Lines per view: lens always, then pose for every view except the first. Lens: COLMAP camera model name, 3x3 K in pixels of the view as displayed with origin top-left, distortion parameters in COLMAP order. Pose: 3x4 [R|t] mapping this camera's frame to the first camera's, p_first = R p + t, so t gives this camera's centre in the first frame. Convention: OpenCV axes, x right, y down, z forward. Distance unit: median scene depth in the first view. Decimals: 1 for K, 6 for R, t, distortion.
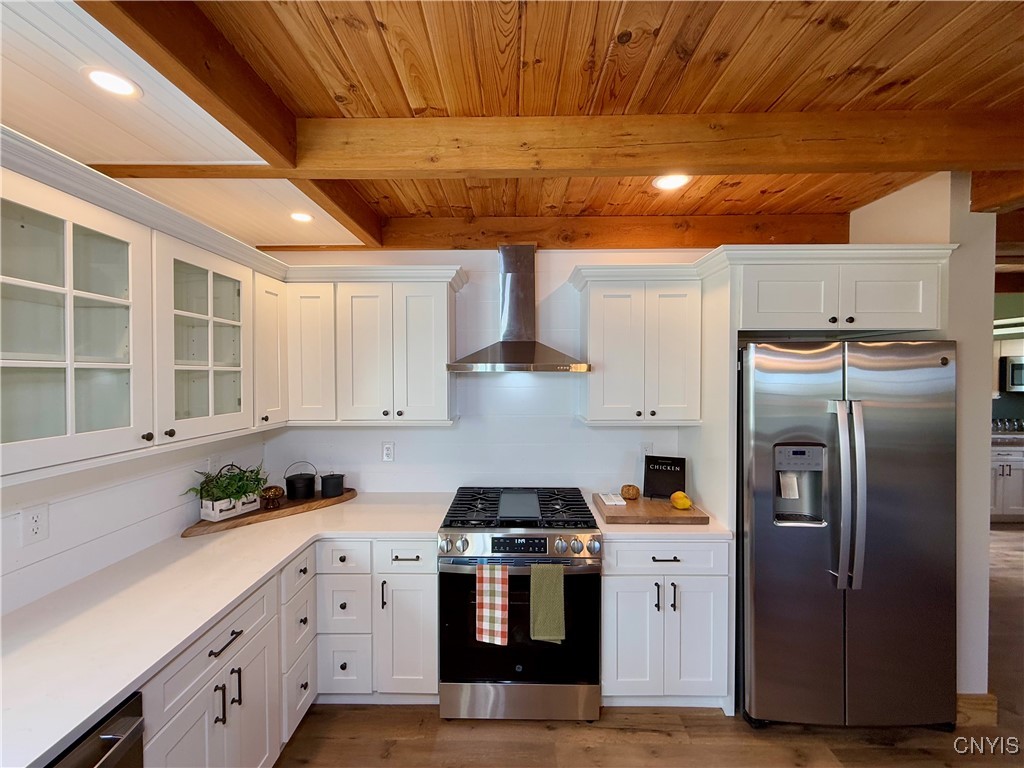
lens RADIAL K [[406.9, 0, 508.5], [0, 406.9, 381.5], [0, 0, 1]] dist [-0.000809, 0.000070]
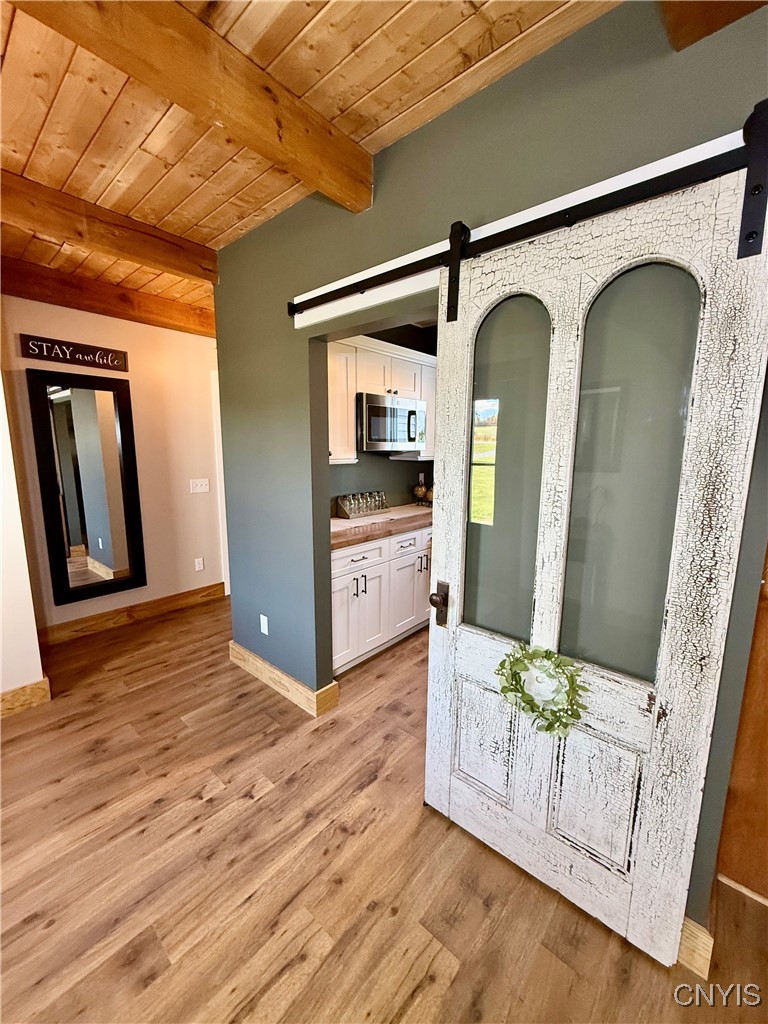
lens RADIAL K [[406.9, 0, 386.1], [0, 406.9, 509.6], [0, 0, 1]] dist [-0.000809, 0.000070]
pose [[0.640531, -0.120752, 0.758380, 1.827969], [0.008713, 0.988639, 0.150056, 0.048588], [-0.767883, -0.089507, 0.634306, 1.365249]]
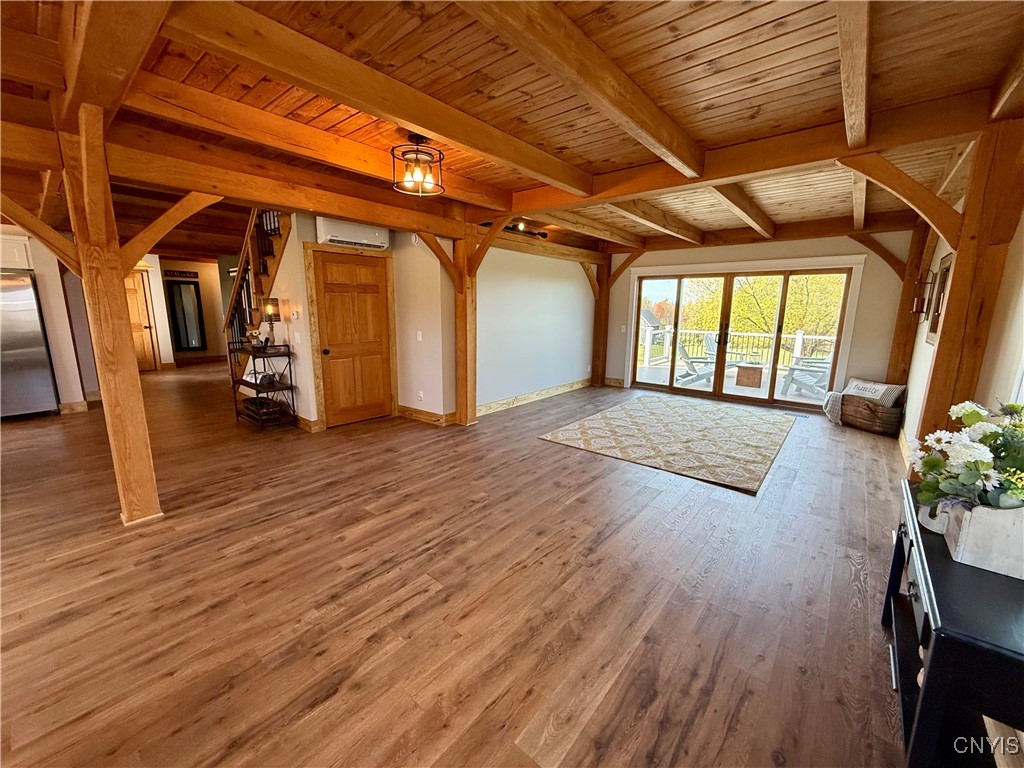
lens RADIAL K [[406.9, 0, 510.1], [0, 406.9, 385.3], [0, 0, 1]] dist [-0.000809, 0.000070]
pose [[0.633443, -0.137730, 0.761433, 0.890723], [-0.000220, 0.983999, 0.178171, 0.142132], [-0.773789, -0.113029, 0.623277, -3.056368]]
